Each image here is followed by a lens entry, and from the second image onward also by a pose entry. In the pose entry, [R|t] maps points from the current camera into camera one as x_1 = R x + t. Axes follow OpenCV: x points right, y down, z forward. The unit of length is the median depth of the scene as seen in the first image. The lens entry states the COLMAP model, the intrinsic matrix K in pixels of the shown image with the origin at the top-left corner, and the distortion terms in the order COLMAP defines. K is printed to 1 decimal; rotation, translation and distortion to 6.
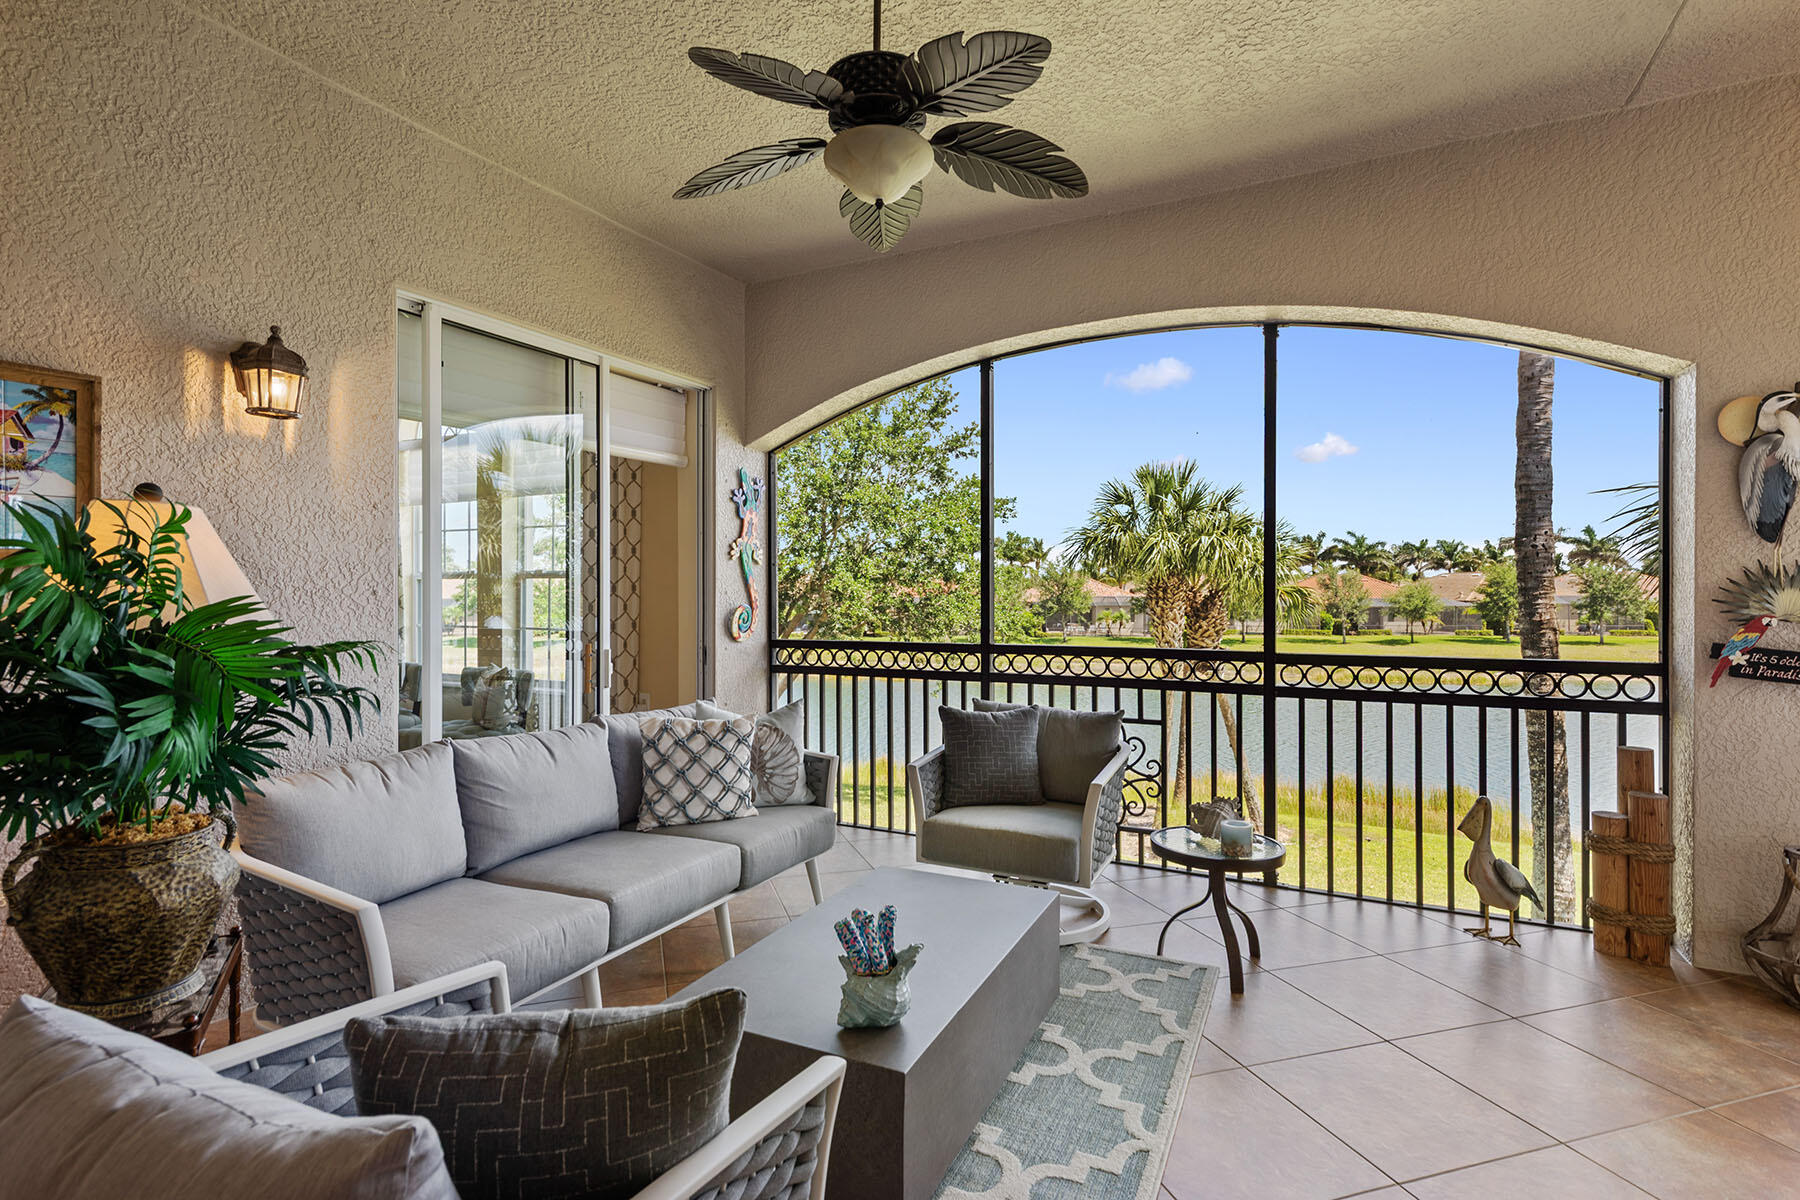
lens RADIAL K [[885.6, 0, 905.6], [0, 885.6, 589.7], [0, 0, 1]] dist [0.028936, -0.000167]
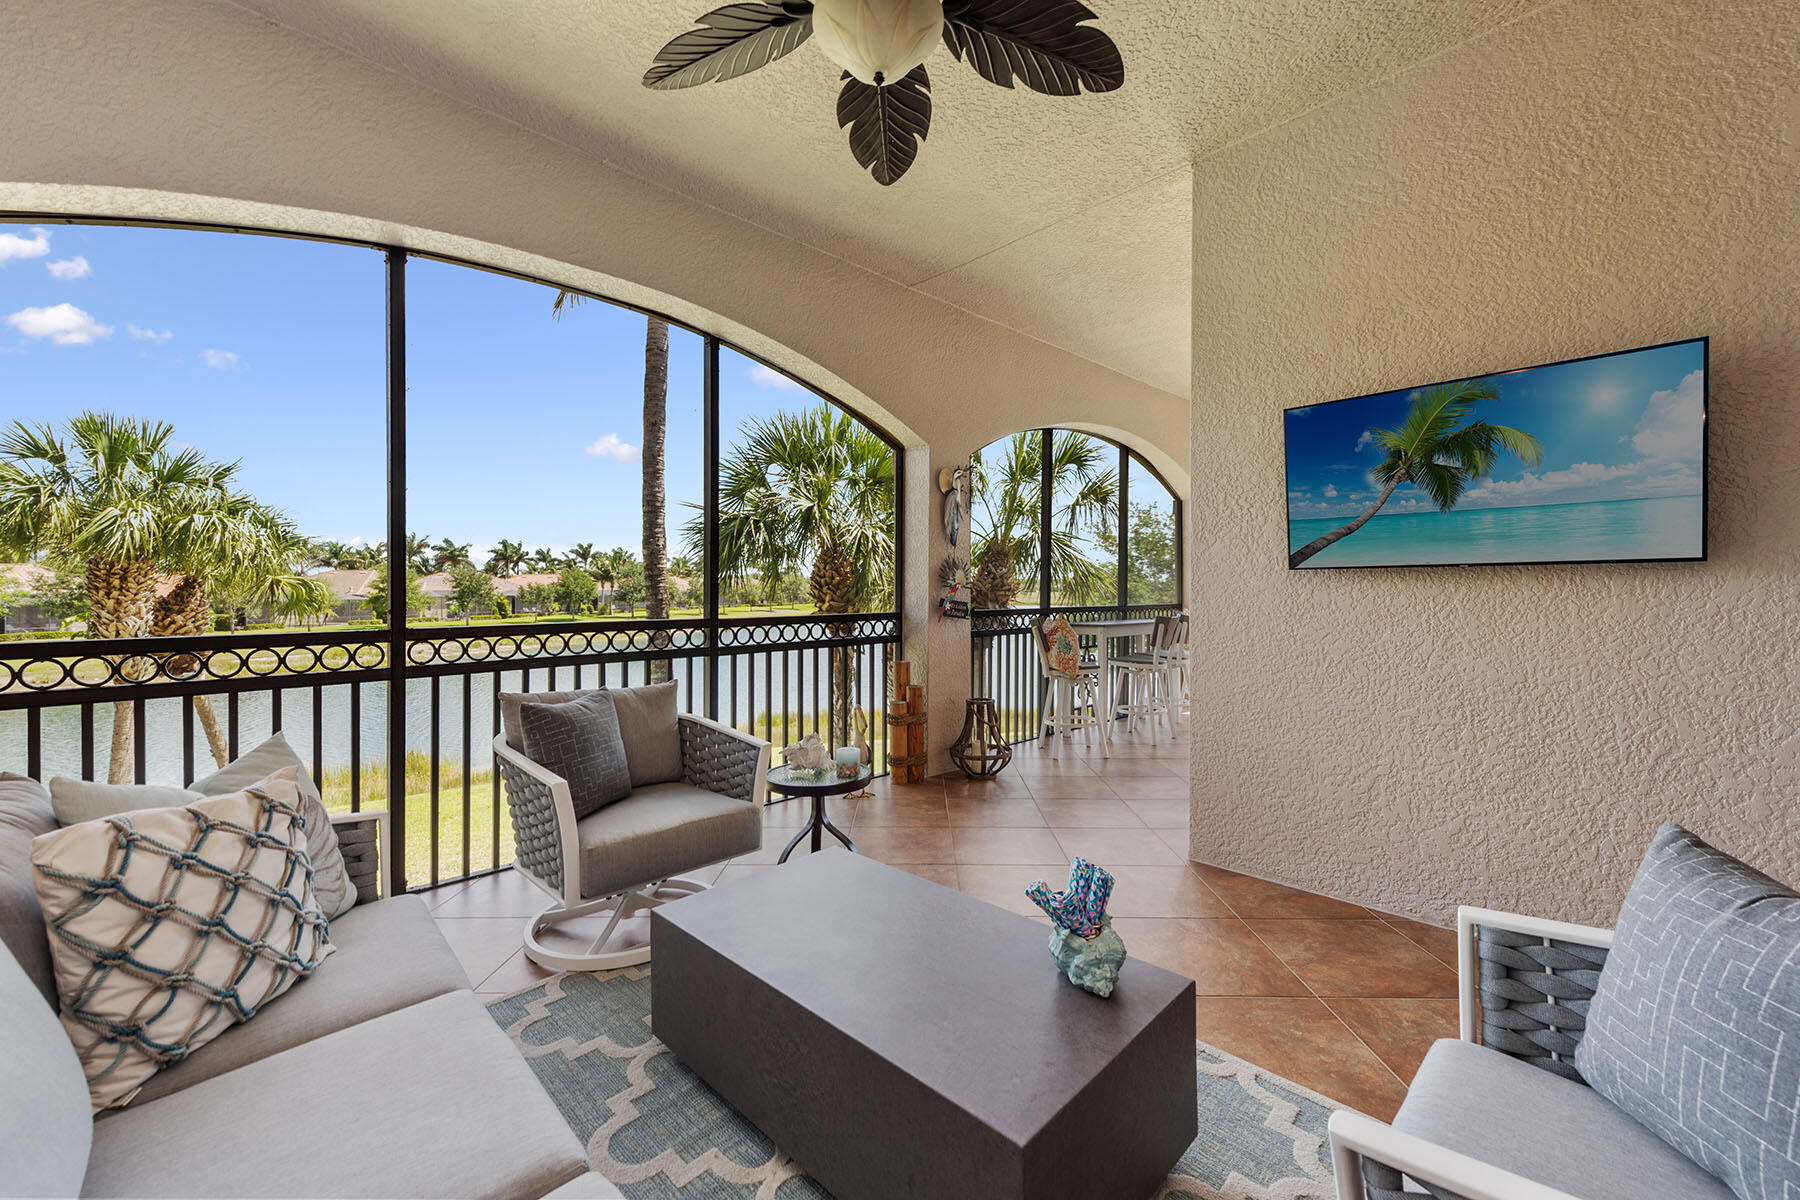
lens RADIAL K [[725.0, 0, 900.0], [0, 725.0, 600.0], [0, 0, 1]] dist [0.002476, 0.000300]
pose [[0.307327, -0.012865, 0.951517, -0.366368], [-0.003117, 0.999890, 0.014525, 0.027263], [-0.951599, -0.007430, 0.307253, 0.415979]]
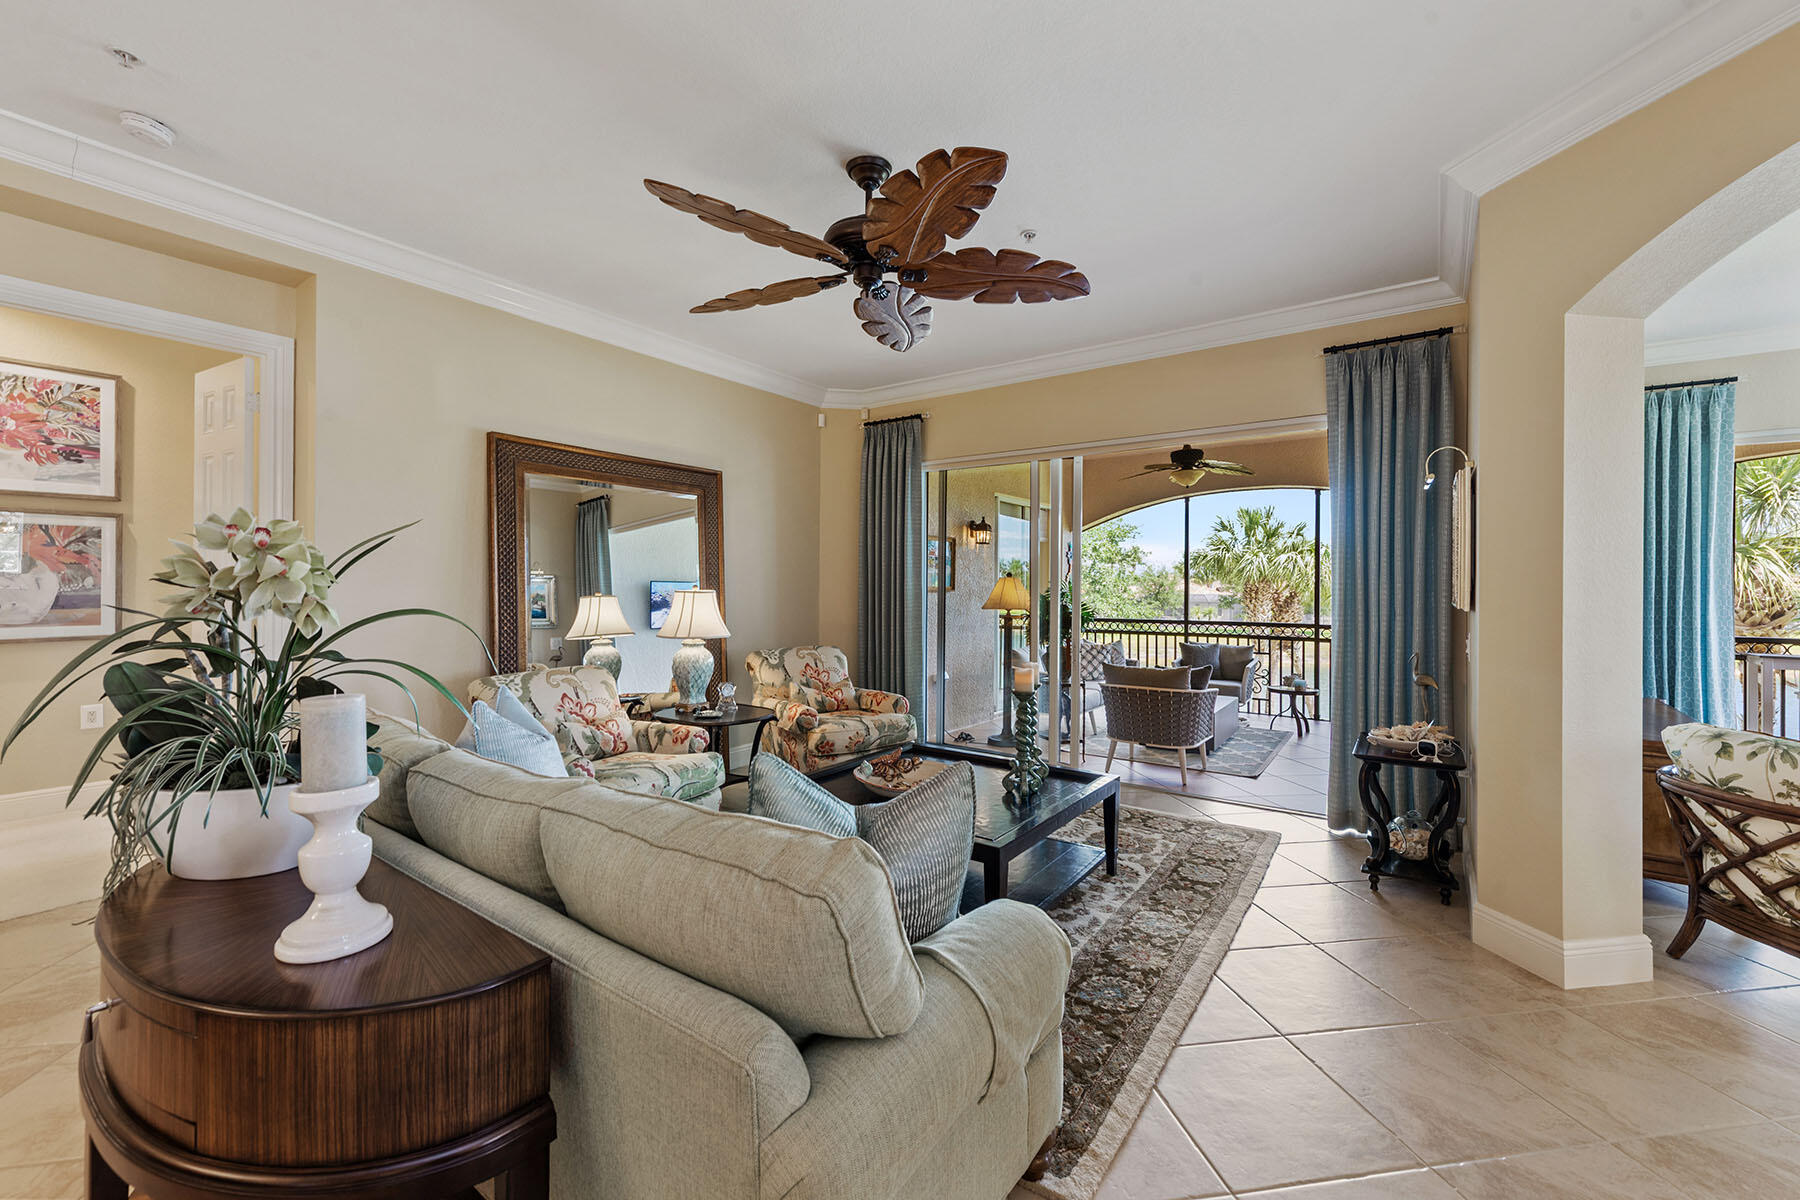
lens RADIAL K [[725.2, 0, 894.7], [0, 725.2, 580.3], [0, 0, 1]] dist [0.002531, 0.000053]
pose [[0.985912, 0.004228, -0.167210, -0.347397], [-0.005447, 0.999962, -0.006838, -0.025460], [0.167174, 0.007653, 0.985898, -1.004885]]
